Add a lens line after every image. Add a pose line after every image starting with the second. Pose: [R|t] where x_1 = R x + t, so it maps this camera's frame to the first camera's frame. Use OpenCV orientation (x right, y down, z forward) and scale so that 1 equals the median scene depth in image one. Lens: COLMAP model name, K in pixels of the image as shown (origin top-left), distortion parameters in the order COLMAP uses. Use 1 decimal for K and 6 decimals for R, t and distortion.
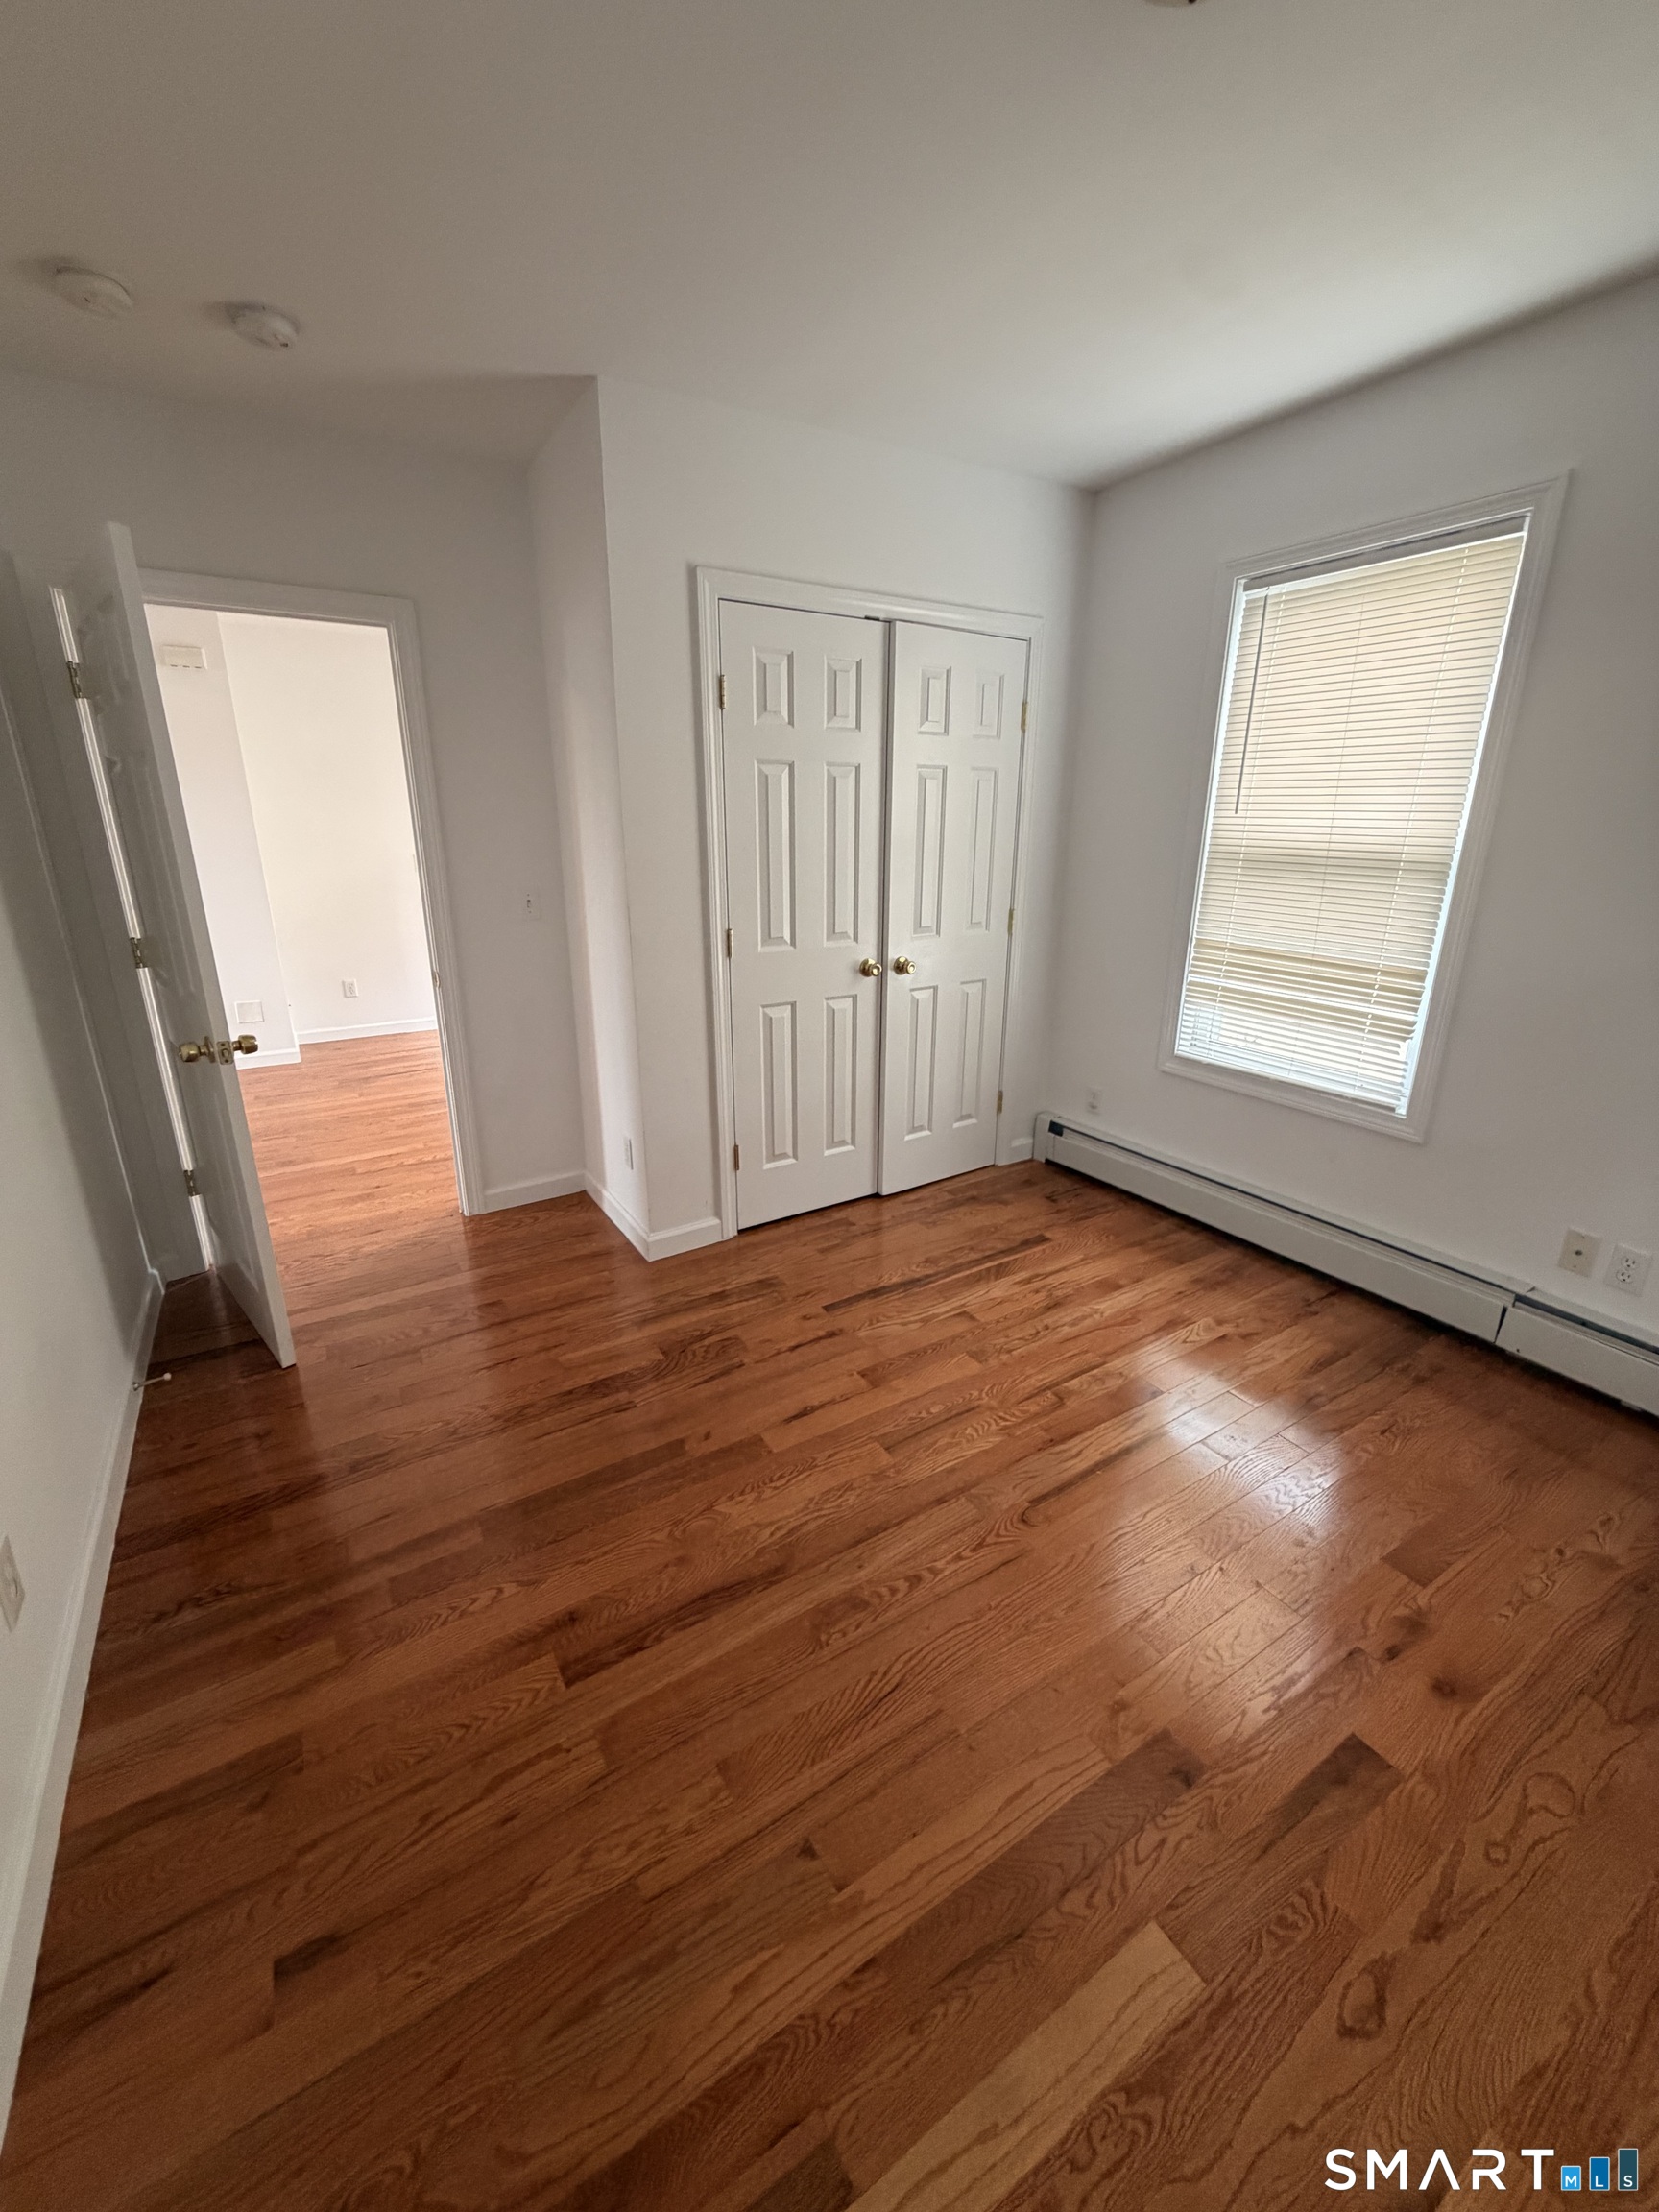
lens RADIAL K [[881.0, 0, 829.5], [0, 881.0, 1106.0], [0, 0, 1]] dist [0.000778, 0.000044]
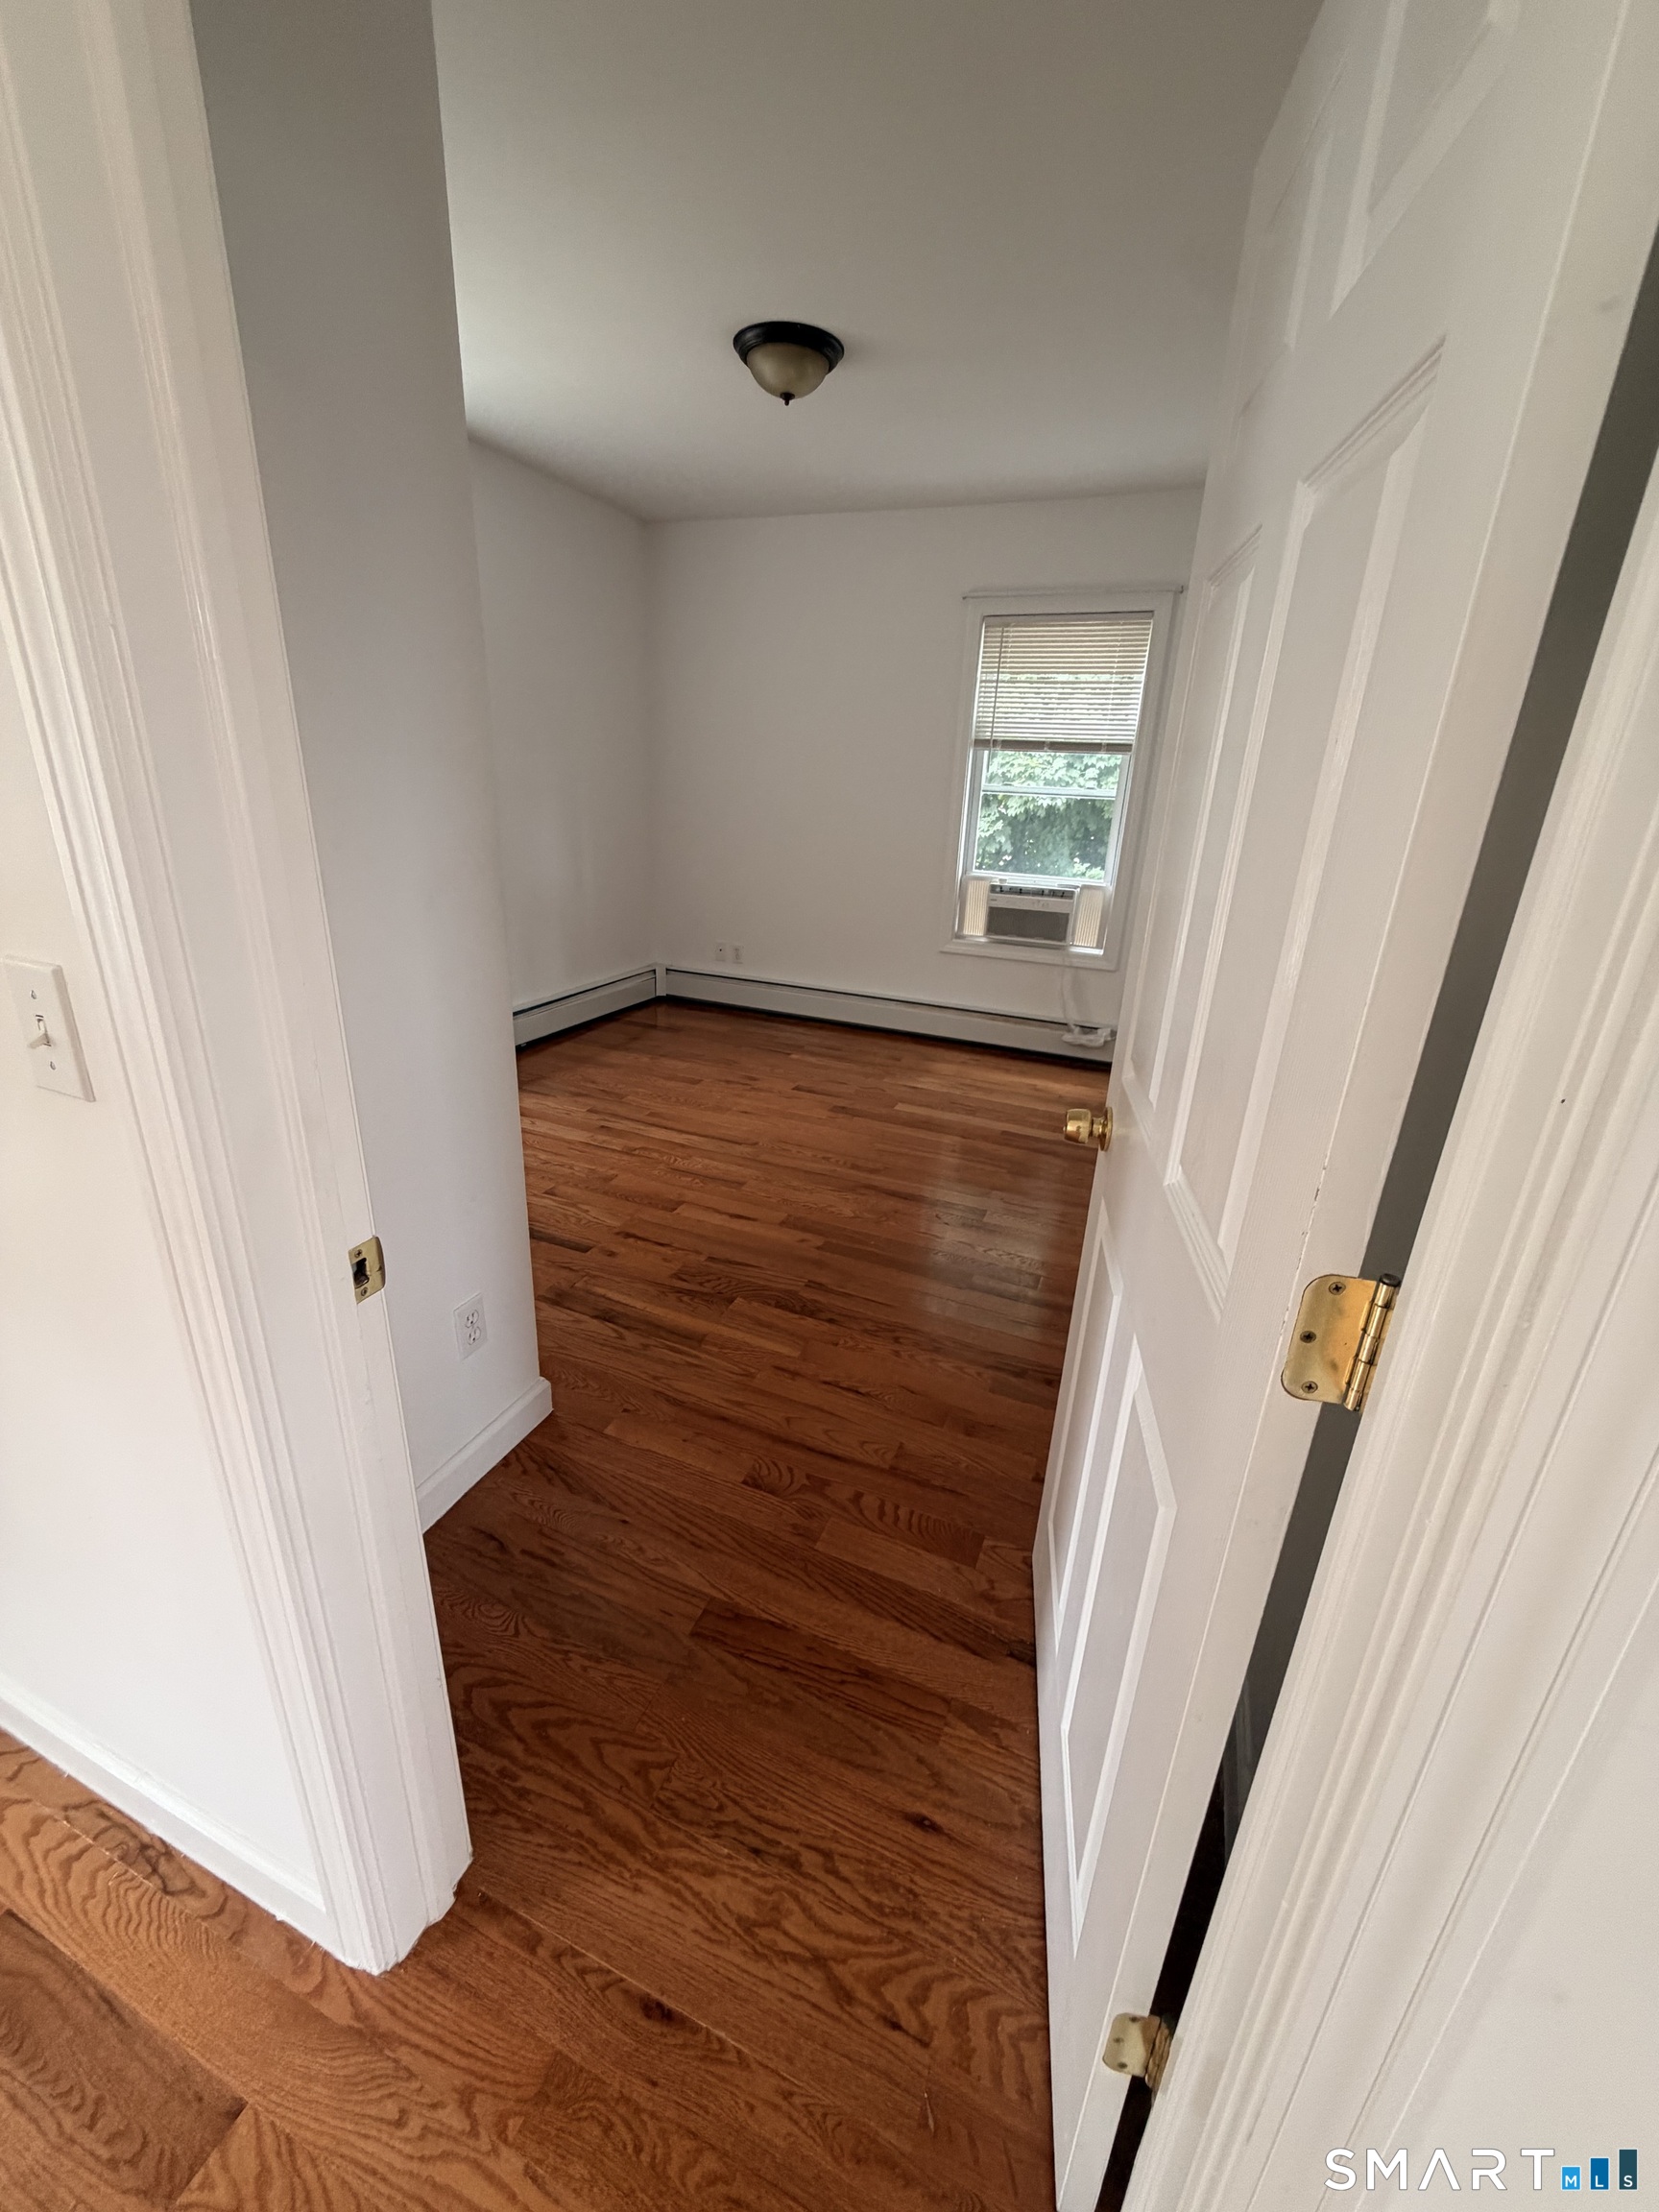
lens RADIAL K [[881.0, 0, 829.5], [0, 881.0, 1106.0], [0, 0, 1]] dist [0.000778, 0.000044]
pose [[-0.591158, -0.311509, 0.743972, -1.088536], [0.205832, 0.833598, 0.512589, -0.448976], [-0.779849, 0.456154, -0.428670, 1.481065]]
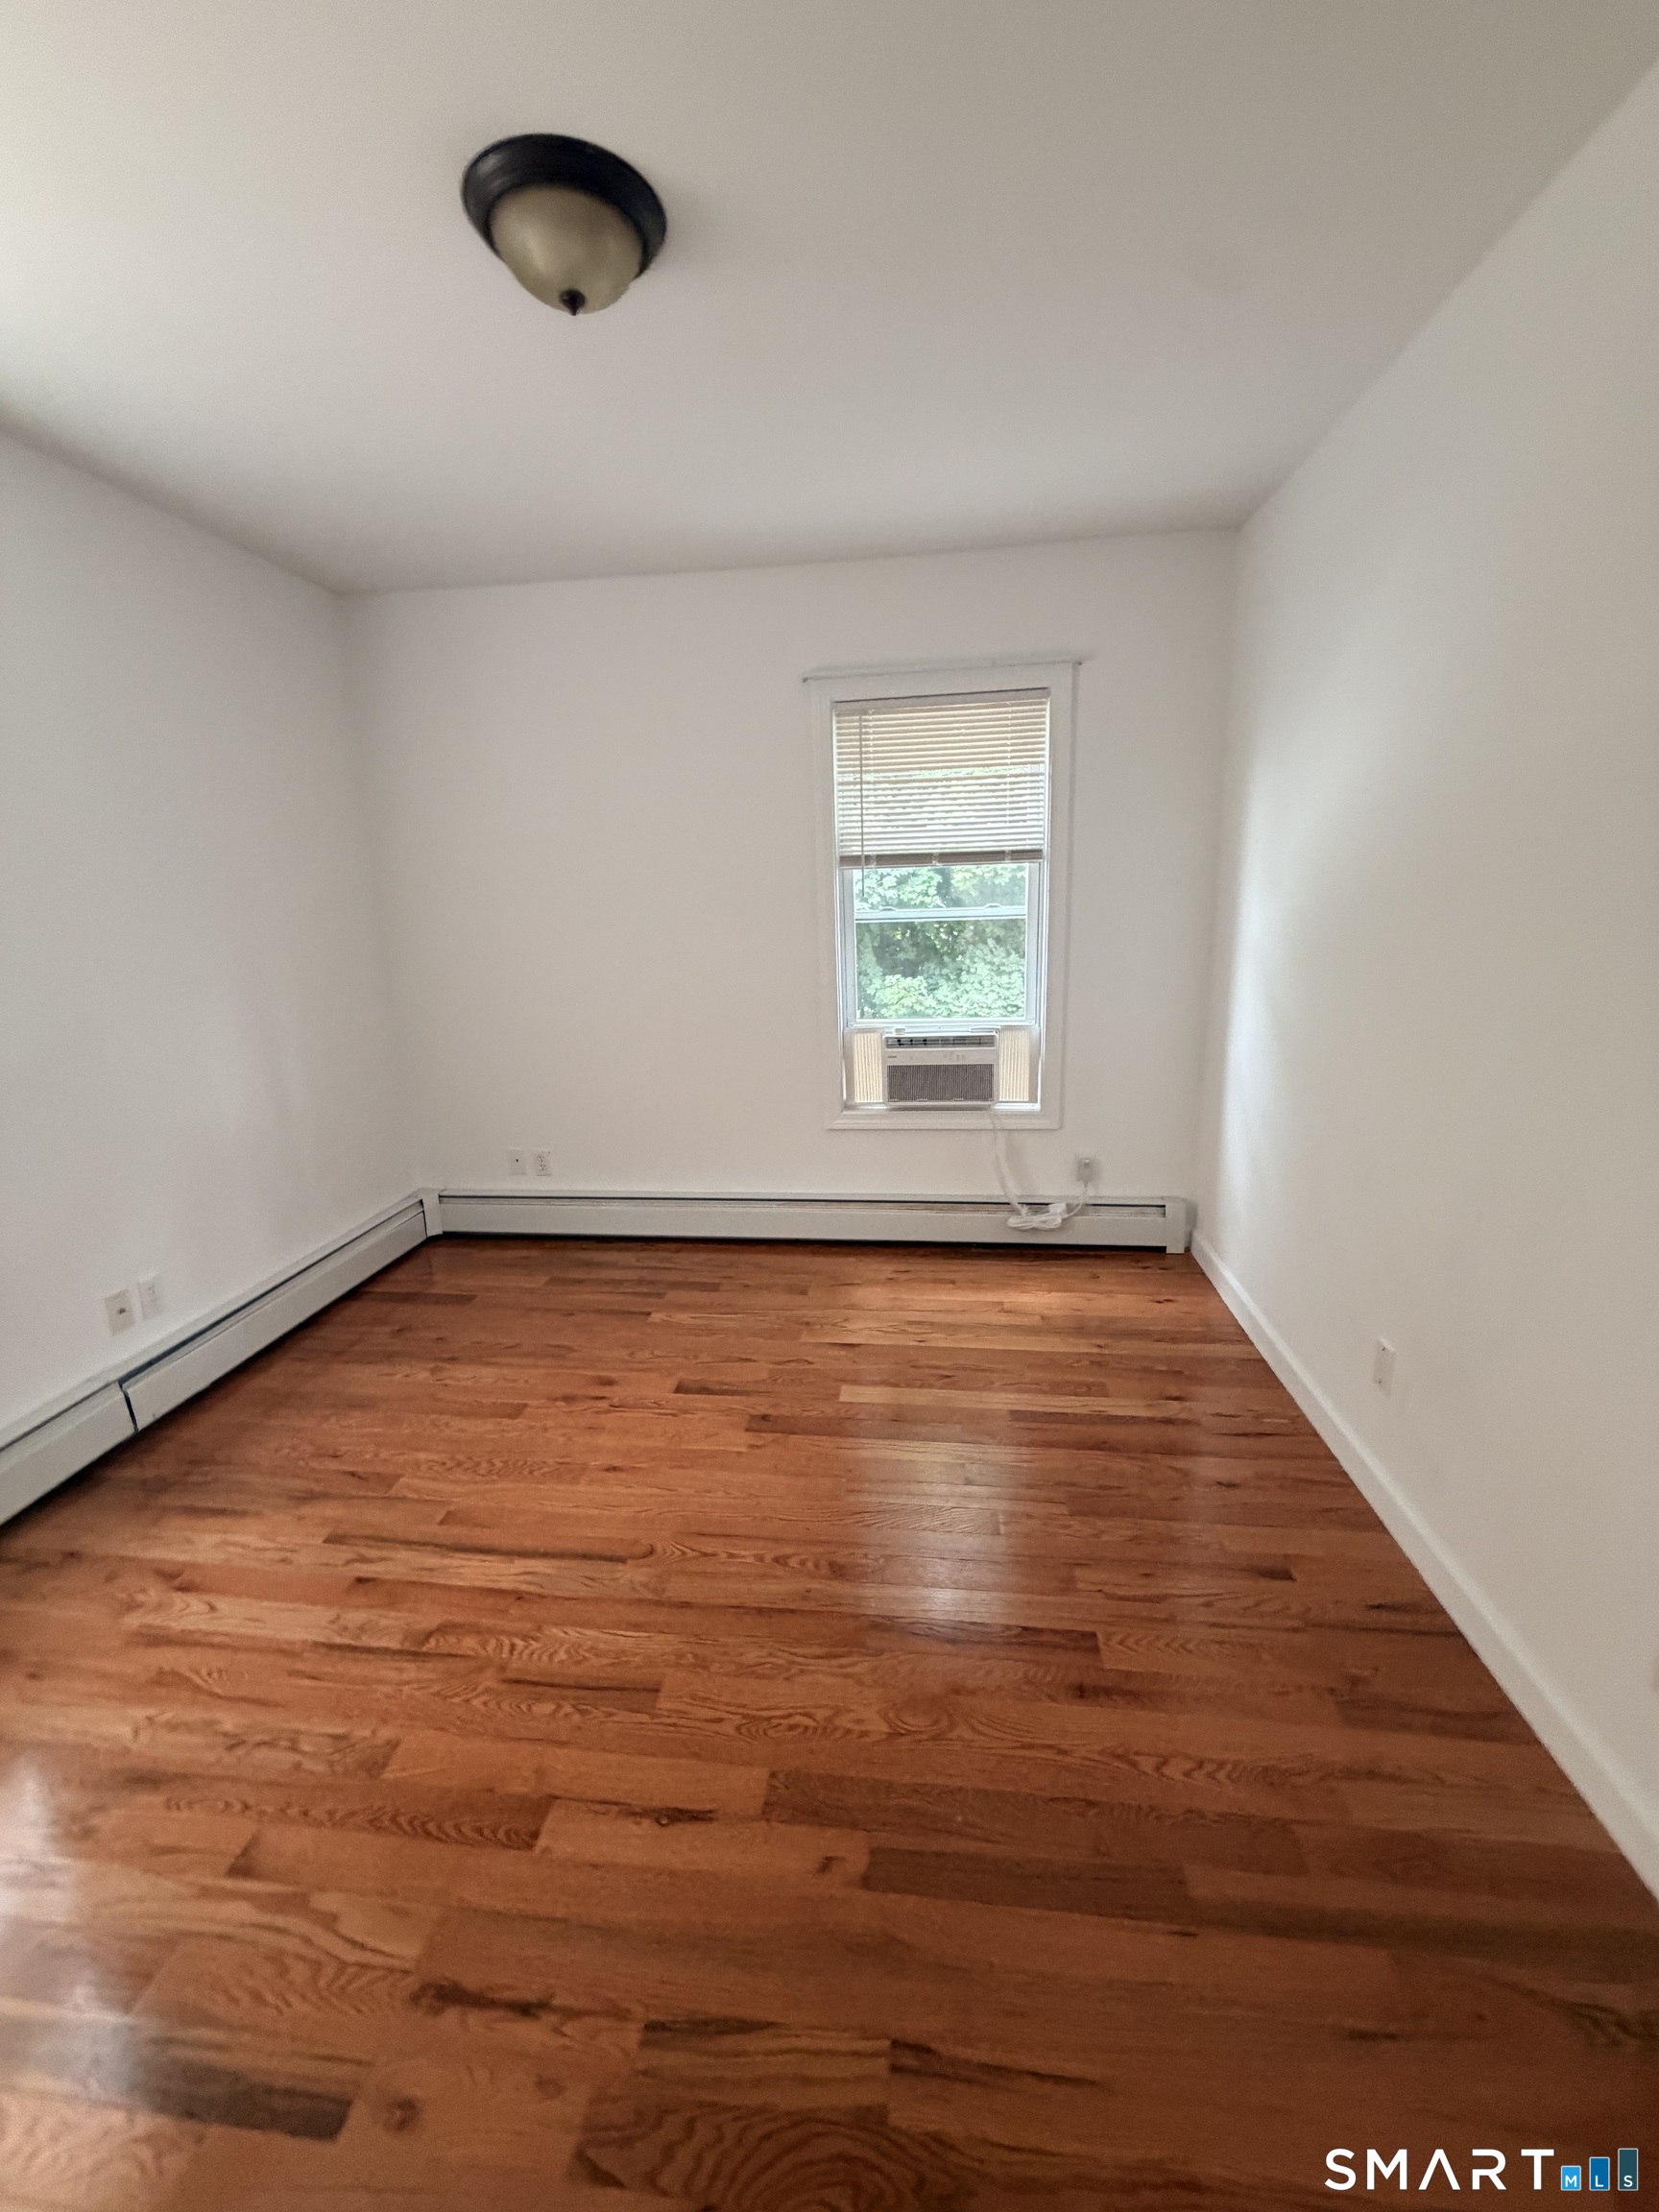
lens RADIAL K [[881.9, 0, 830.5], [0, 881.9, 1101.0], [0, 0, 1]] dist [-0.005727, 0.000016]
pose [[-0.786138, -0.123809, 0.605523, -0.464720], [0.216803, 0.862232, 0.457769, -0.382334], [-0.578778, 0.491149, -0.650991, 1.178977]]
